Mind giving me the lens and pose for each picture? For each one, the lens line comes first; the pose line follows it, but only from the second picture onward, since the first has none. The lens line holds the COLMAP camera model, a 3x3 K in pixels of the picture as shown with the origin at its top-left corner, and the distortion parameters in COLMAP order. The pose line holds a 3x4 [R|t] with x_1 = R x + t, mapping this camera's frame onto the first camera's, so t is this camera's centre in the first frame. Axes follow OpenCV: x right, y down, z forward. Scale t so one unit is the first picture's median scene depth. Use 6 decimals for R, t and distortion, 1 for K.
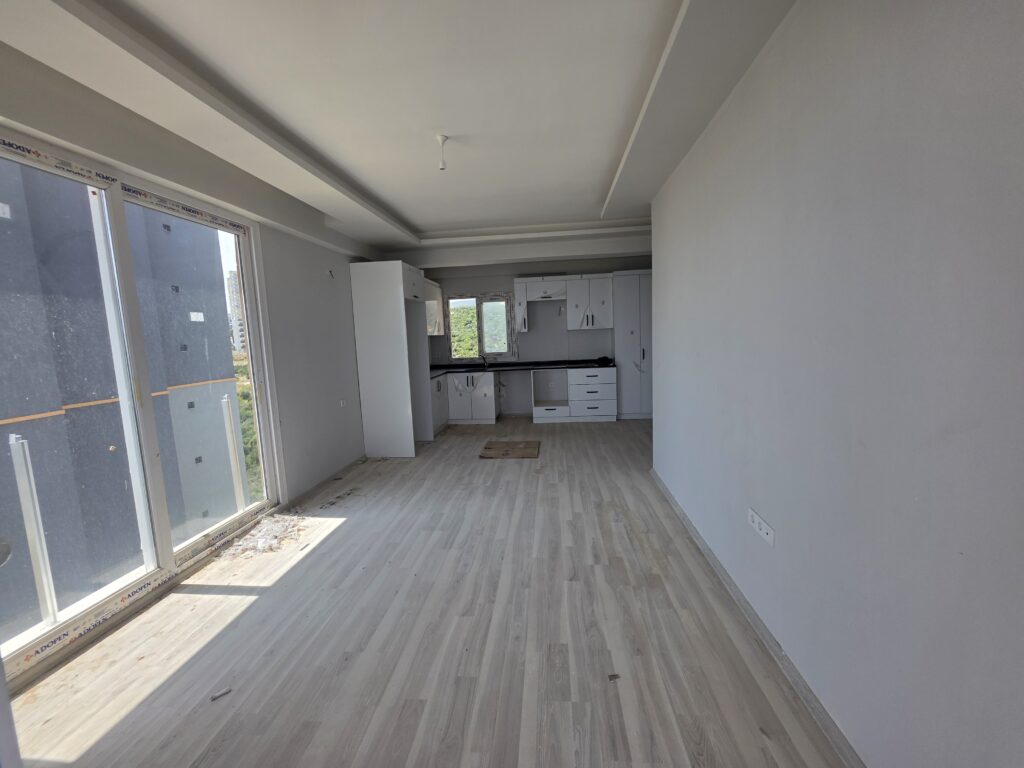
lens RADIAL K [[410.2, 0, 515.4], [0, 410.2, 381.5], [0, 0, 1]] dist [0.001861, -0.000540]
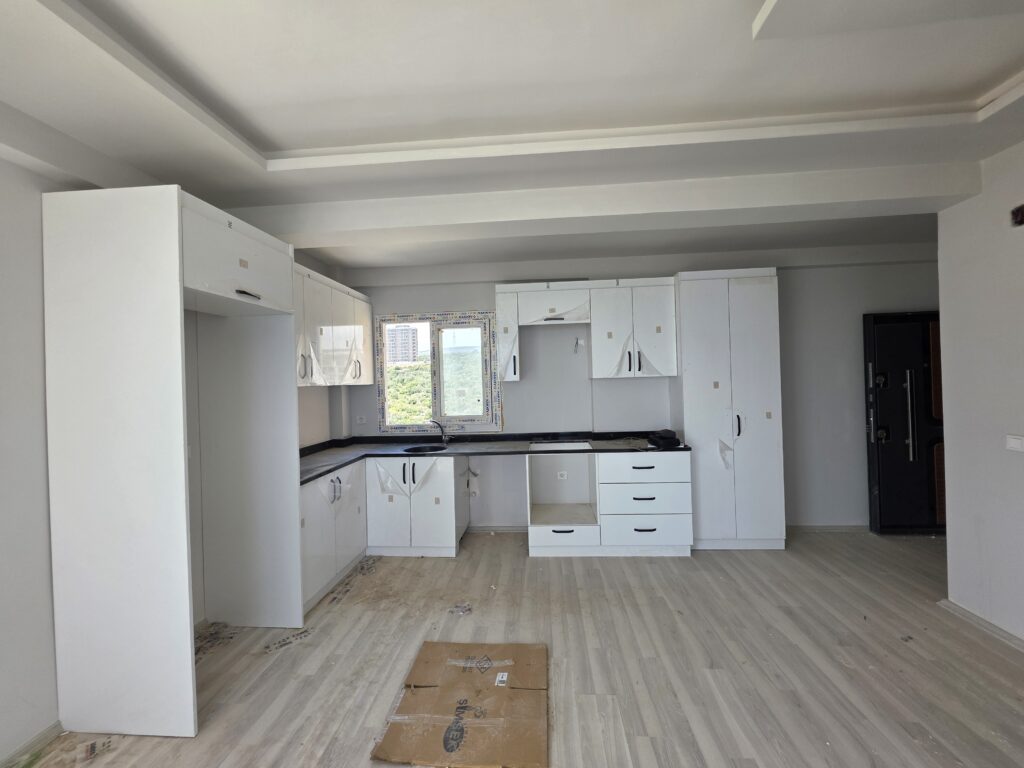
lens RADIAL K [[410.2, 0, 515.4], [0, 410.2, 381.5], [0, 0, 1]] dist [0.001861, -0.000540]
pose [[0.999658, 0.011988, 0.023244, 0.012127], [-0.009248, 0.993370, -0.114585, -0.059525], [-0.024463, 0.114331, 0.993141, 0.471654]]
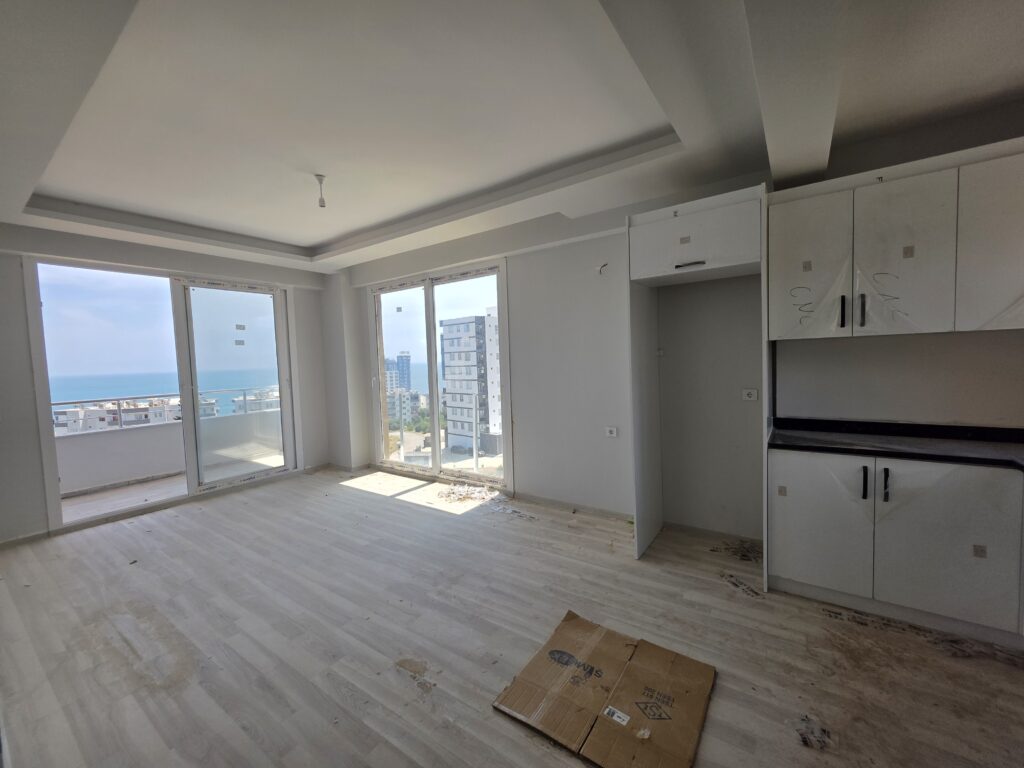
lens RADIAL K [[410.2, 0, 515.4], [0, 410.2, 381.5], [0, 0, 1]] dist [0.001861, -0.000540]
pose [[-0.490488, 0.109121, -0.864589, 0.232491], [-0.043698, 0.987801, 0.149462, -0.105117], [0.870351, 0.111090, -0.479737, 0.845981]]
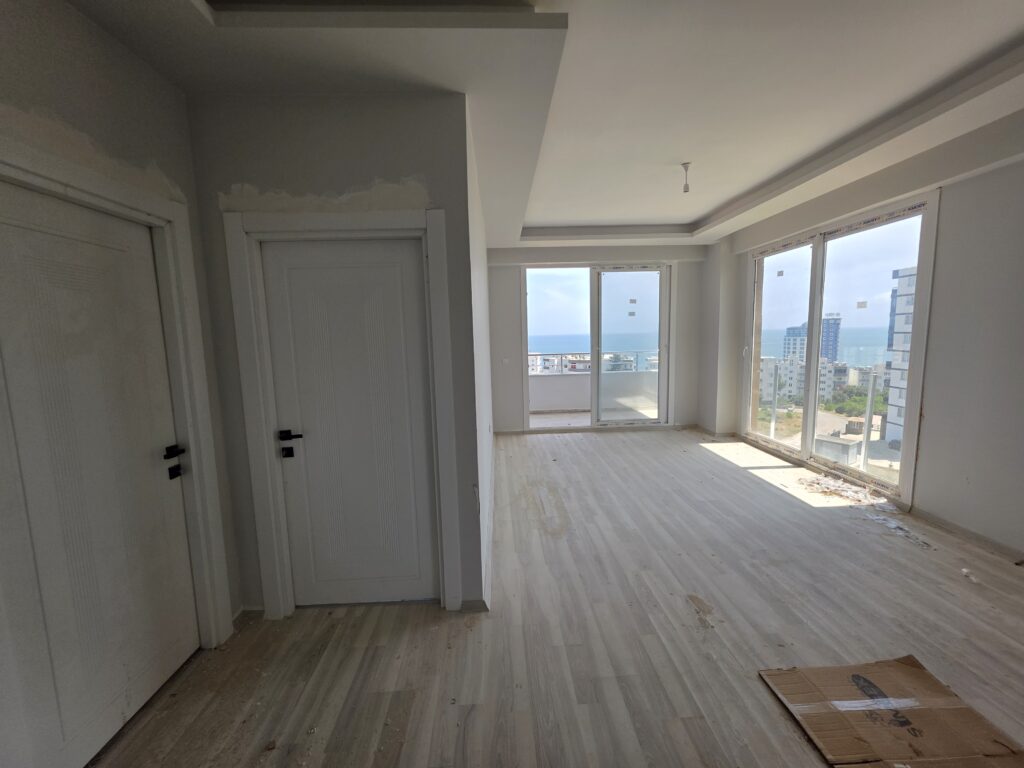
lens RADIAL K [[410.2, 0, 515.4], [0, 410.2, 381.5], [0, 0, 1]] dist [0.001861, -0.000540]
pose [[-0.988095, 0.083070, -0.129492, 0.214925], [0.051388, 0.971562, 0.231143, -0.120125], [0.145010, 0.221737, -0.964264, 0.926523]]
